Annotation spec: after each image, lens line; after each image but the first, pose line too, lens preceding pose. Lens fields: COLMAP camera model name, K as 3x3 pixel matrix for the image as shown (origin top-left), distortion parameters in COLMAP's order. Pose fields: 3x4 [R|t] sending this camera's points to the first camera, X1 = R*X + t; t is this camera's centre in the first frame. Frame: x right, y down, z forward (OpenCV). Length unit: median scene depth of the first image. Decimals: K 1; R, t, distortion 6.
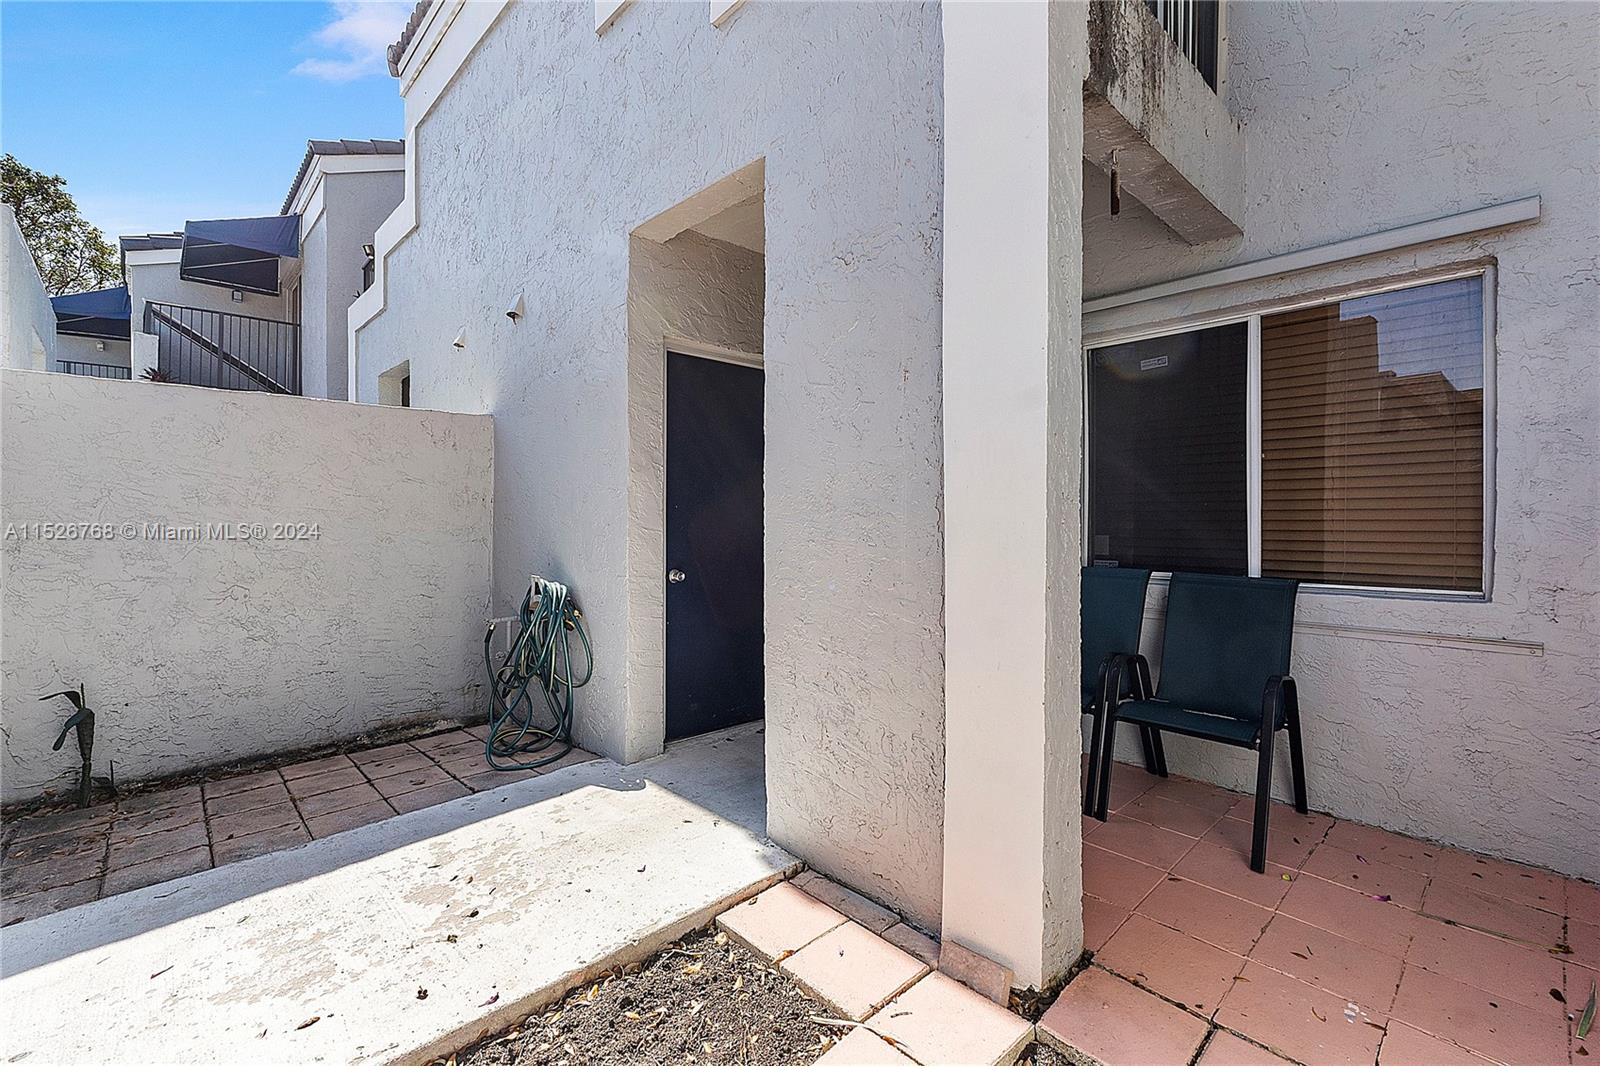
lens RADIAL K [[678.1, 0, 746.1], [0, 678.1, 525.7], [0, 0, 1]] dist [-0.006344, -0.000564]
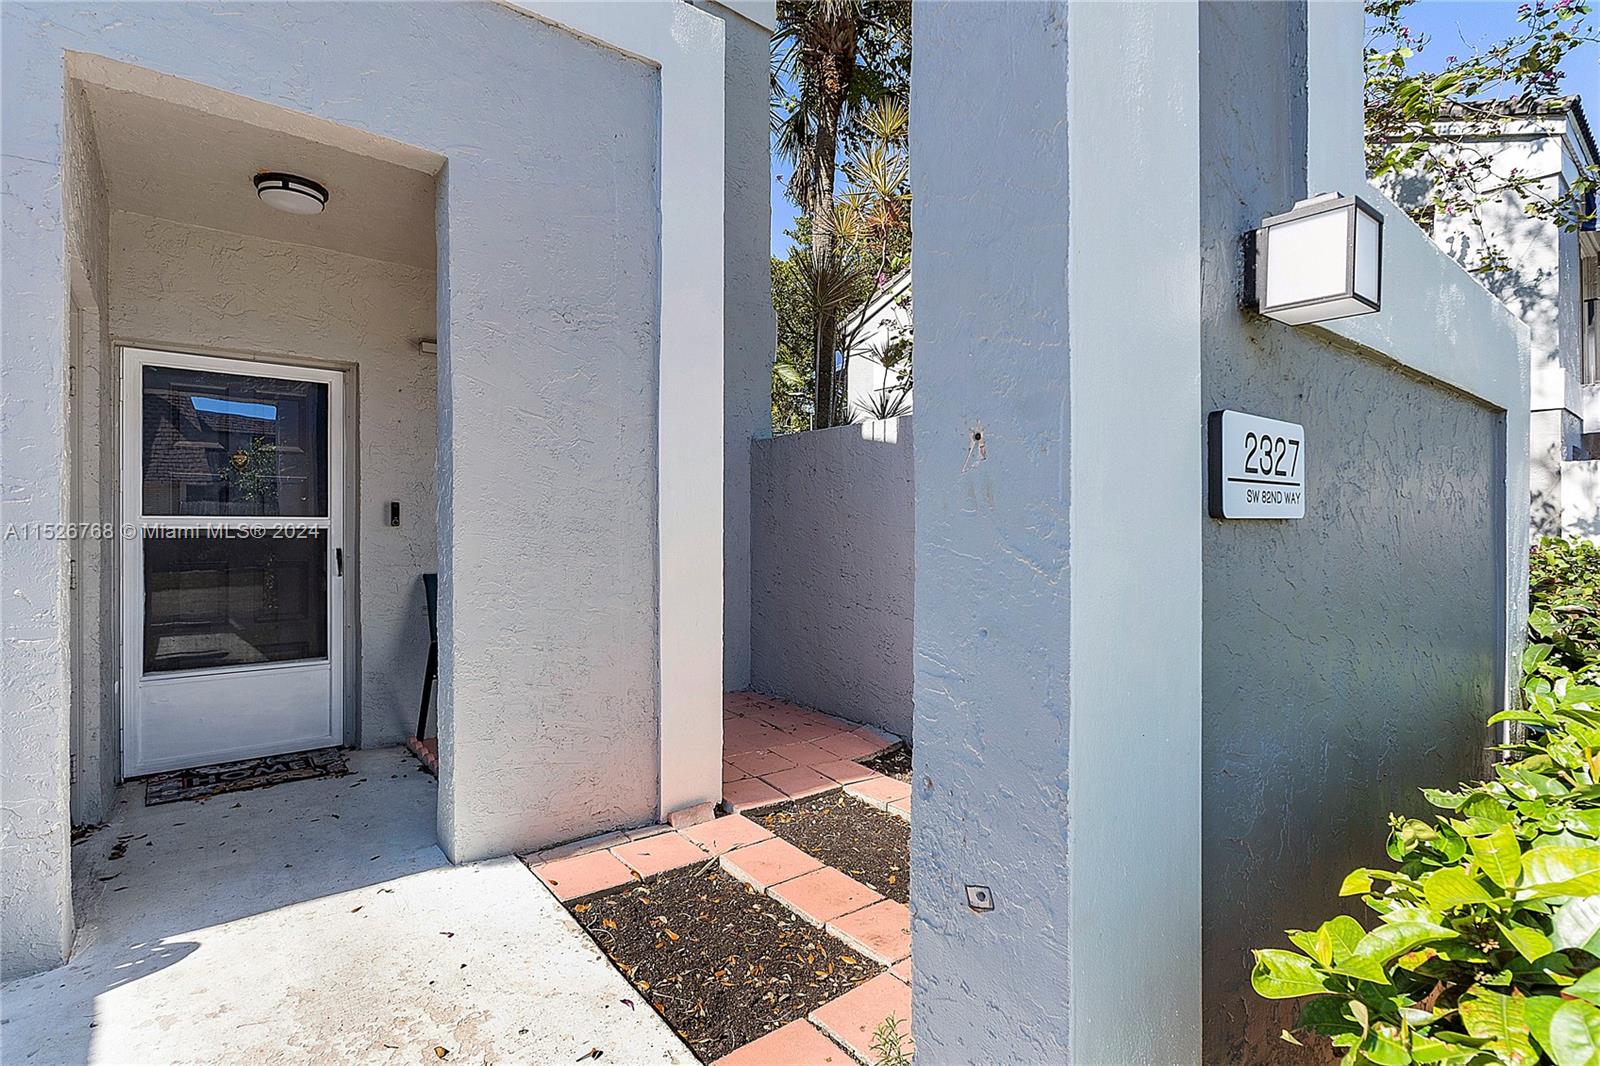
lens RADIAL K [[773.9, 0, 800.6], [0, 773.9, 530.5], [0, 0, 1]] dist [-0.008007, 0.002043]
pose [[0.060964, -0.003695, 0.998133, -1.165564], [0.004605, 0.999984, 0.003421, -0.019525], [-0.998129, 0.004388, 0.060980, 0.496055]]
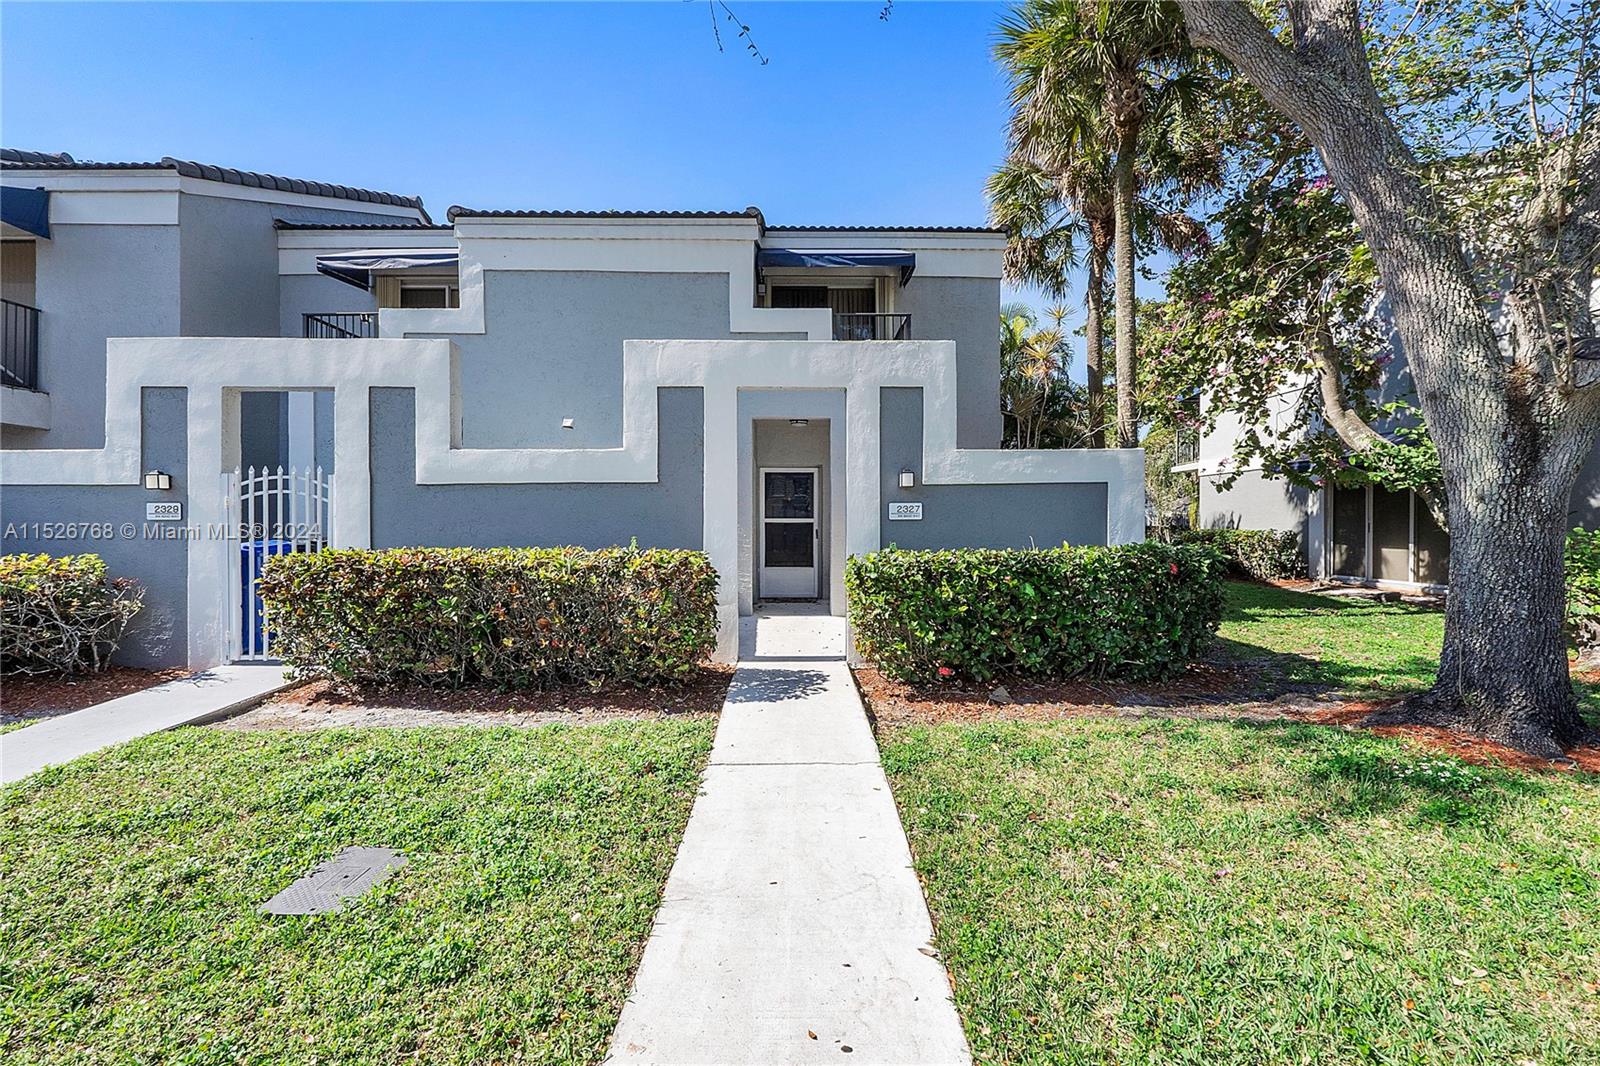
lens RADIAL K [[678.1, 0, 800.9], [0, 678.1, 535.6], [0, 0, 1]] dist [-0.006344, -0.000564]
pose [[0.649617, -0.010566, 0.760188, -3.017648], [0.006680, 0.999944, 0.008190, 0.032400], [-0.760232, -0.000242, 0.649652, -1.239396]]
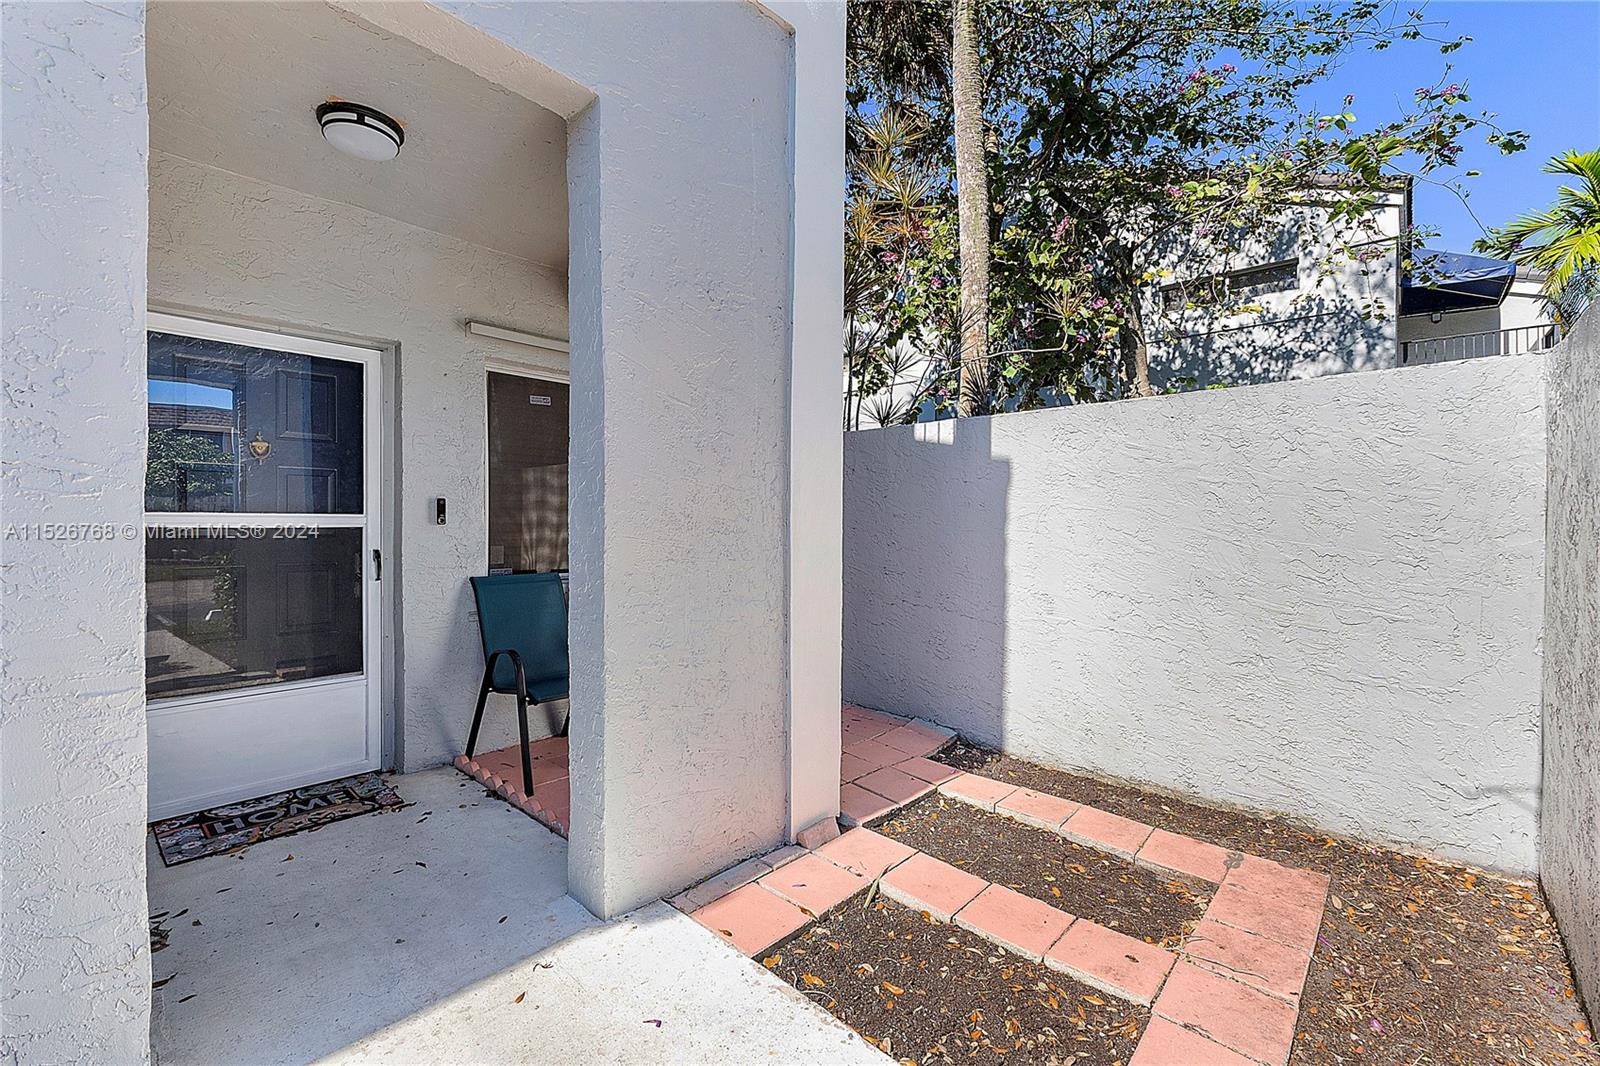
lens RADIAL K [[678.1, 0, 788.1], [0, 678.1, 530.1], [0, 0, 1]] dist [-0.006344, -0.000564]
pose [[-0.095579, -0.011632, 0.995354, -0.915683], [0.000885, 0.999930, 0.011770, -0.032592], [-0.995421, 0.002006, -0.095562, 0.961252]]
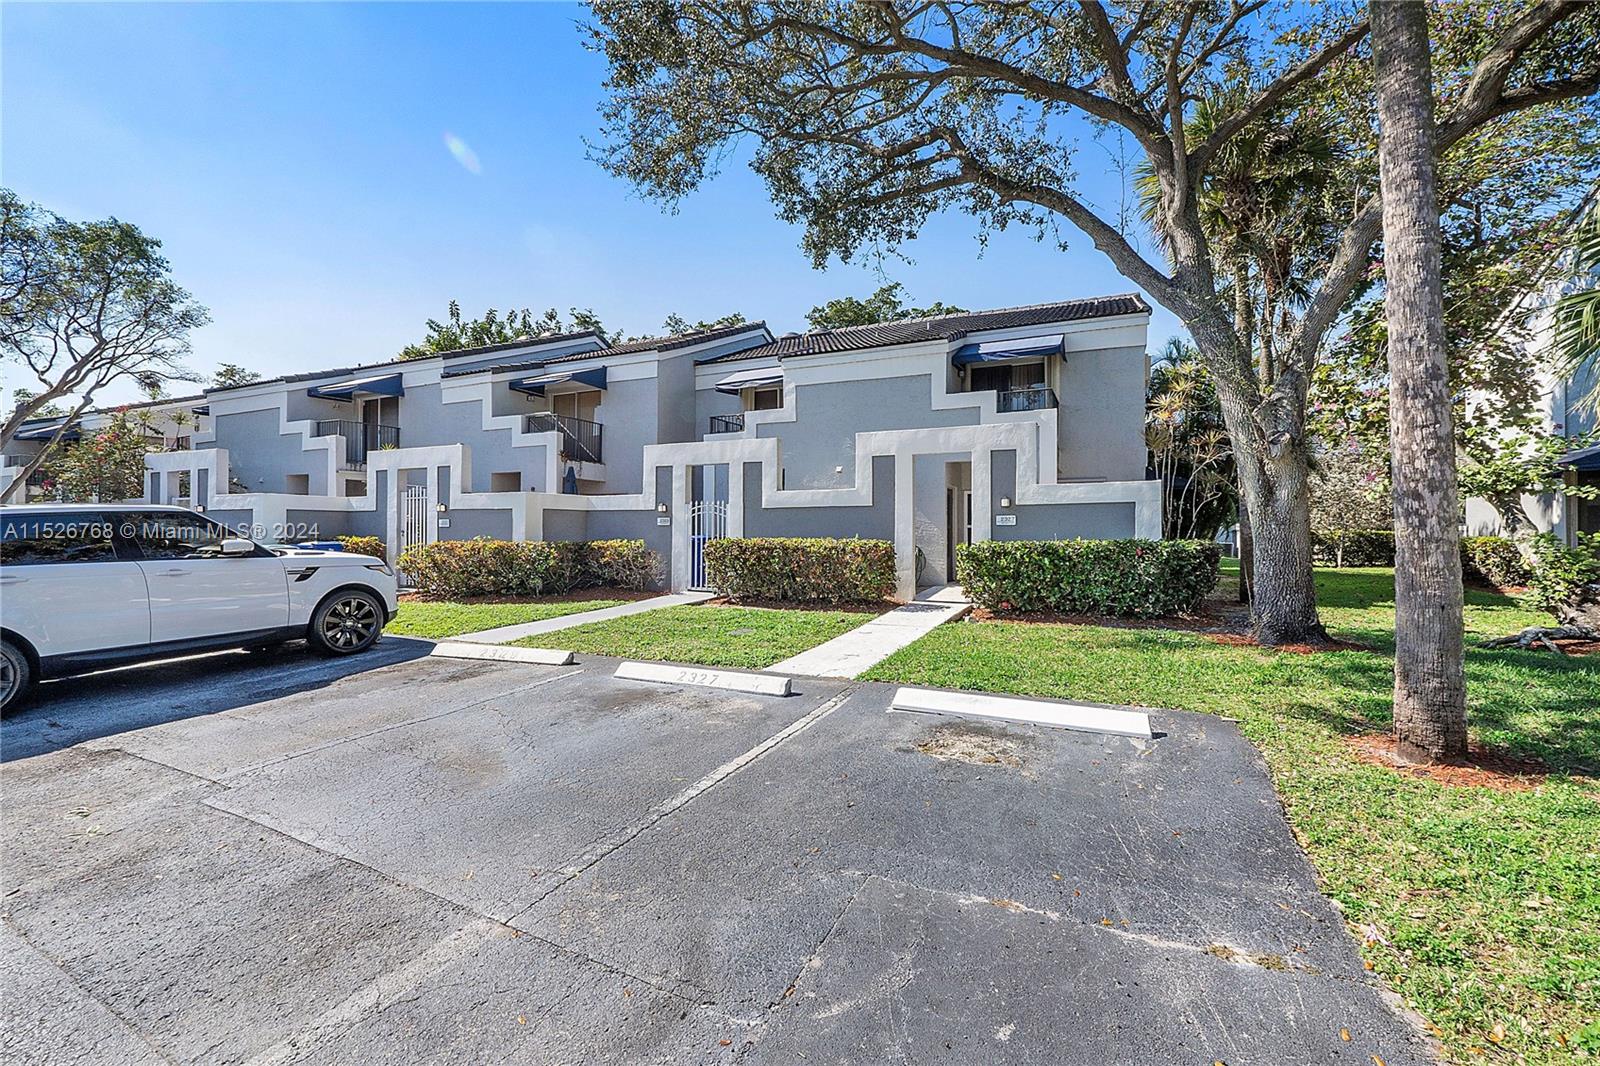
lens RADIAL K [[678.1, 0, 801.1], [0, 678.1, 533.9], [0, 0, 1]] dist [-0.006344, -0.000564]
pose [[0.916108, 0.005042, 0.400901, -3.959668], [-0.002076, 0.999967, -0.007831, 0.099843], [-0.400927, 0.006341, 0.916088, -3.703665]]
